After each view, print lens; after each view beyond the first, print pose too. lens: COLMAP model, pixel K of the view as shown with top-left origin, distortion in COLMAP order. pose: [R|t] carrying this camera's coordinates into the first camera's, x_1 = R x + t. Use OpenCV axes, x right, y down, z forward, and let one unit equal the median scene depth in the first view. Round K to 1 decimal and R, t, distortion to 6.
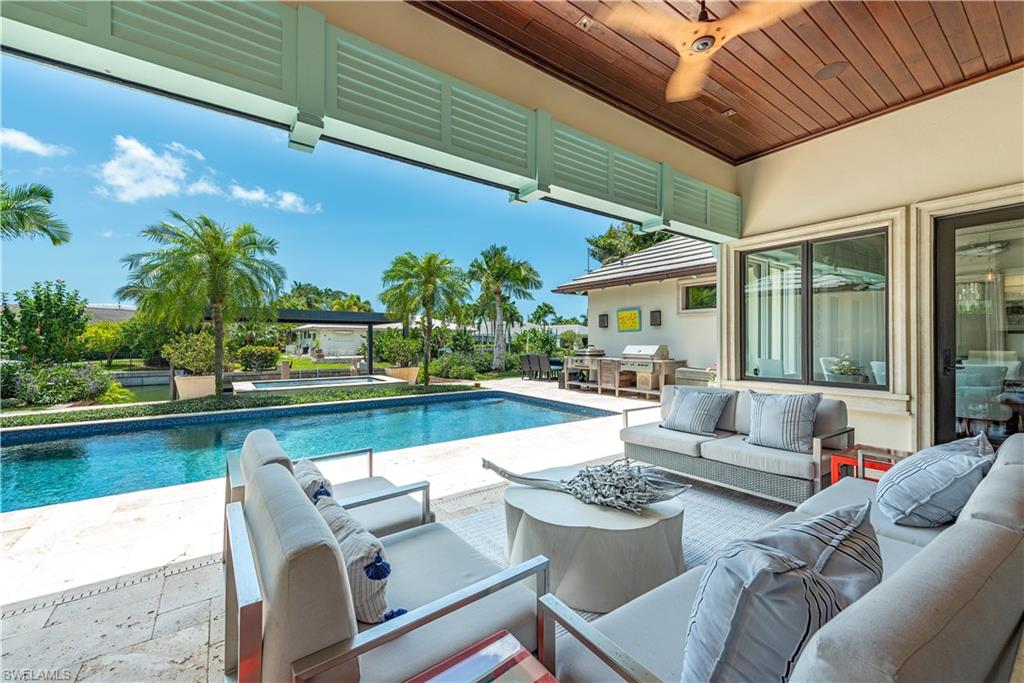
lens RADIAL K [[406.4, 0, 514.6], [0, 406.4, 343.2], [0, 0, 1]] dist [0.014718, -0.000738]
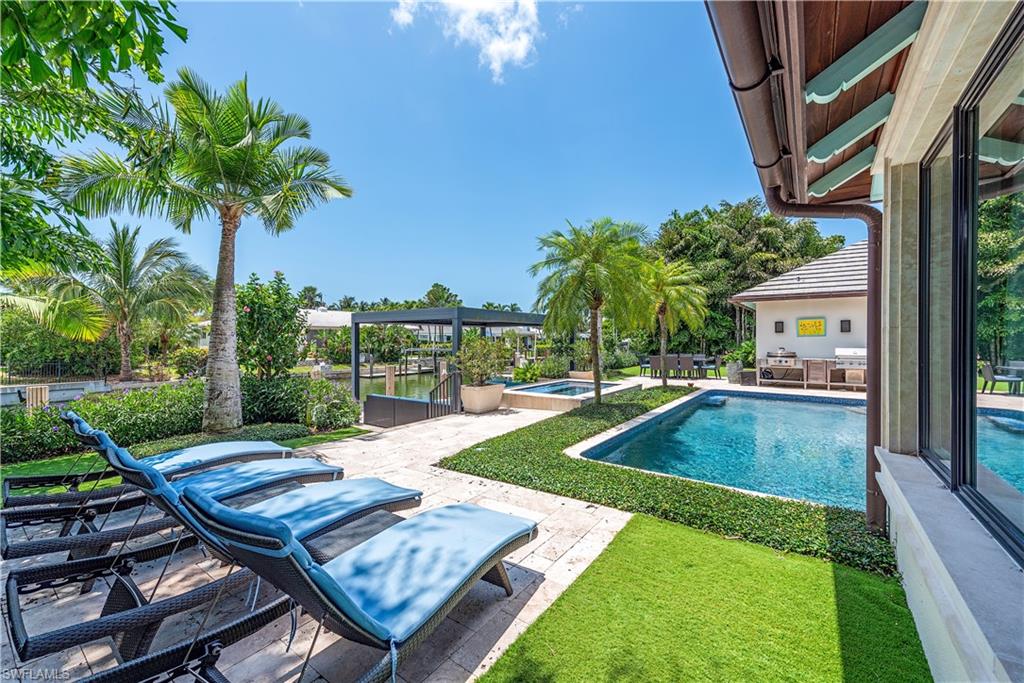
lens RADIAL K [[406.4, 0, 512.4], [0, 406.4, 341.6], [0, 0, 1]] dist [0.014718, -0.000738]
pose [[0.954639, -0.004390, 0.297734, -0.891603], [0.003774, 0.999989, 0.002644, -0.019330], [-0.297742, -0.001400, 0.954645, 0.096139]]
